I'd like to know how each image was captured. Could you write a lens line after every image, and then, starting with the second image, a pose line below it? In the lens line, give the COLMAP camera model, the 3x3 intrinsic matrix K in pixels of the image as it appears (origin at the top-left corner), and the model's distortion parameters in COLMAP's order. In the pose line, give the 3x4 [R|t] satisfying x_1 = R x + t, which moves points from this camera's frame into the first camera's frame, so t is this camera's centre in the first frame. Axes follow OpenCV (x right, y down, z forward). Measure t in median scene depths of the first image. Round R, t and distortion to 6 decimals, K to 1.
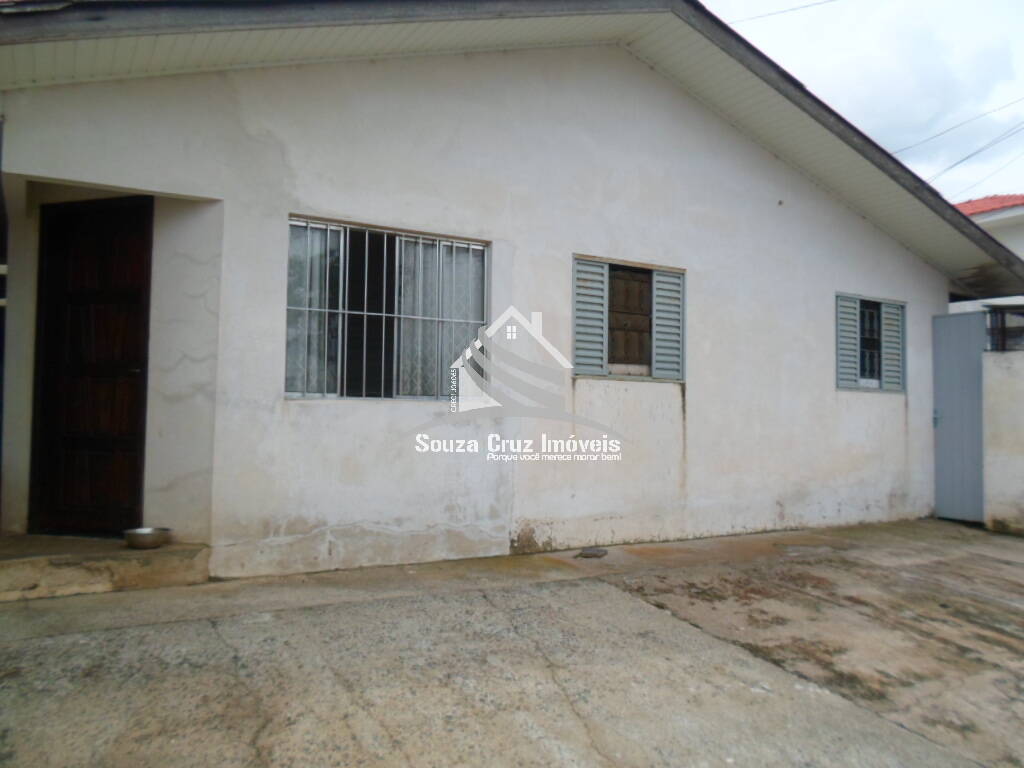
lens RADIAL K [[793.3, 0, 515.0], [0, 793.3, 383.9], [0, 0, 1]] dist [-0.002361, -0.017581]
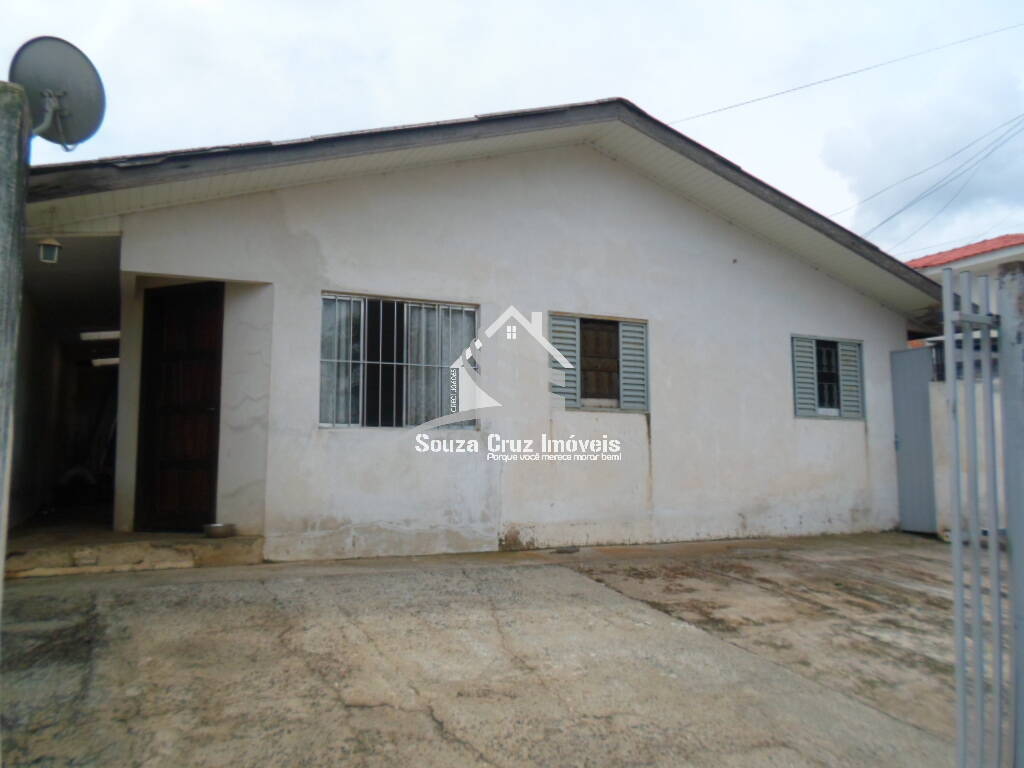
lens RADIAL K [[793.3, 0, 512.4], [0, 793.3, 386.5], [0, 0, 1]] dist [-0.002361, -0.017581]
pose [[0.995472, -0.025675, -0.091520, 0.145704], [0.020231, 0.997998, -0.059924, 0.032992], [0.092876, 0.057802, 0.993999, -0.278609]]
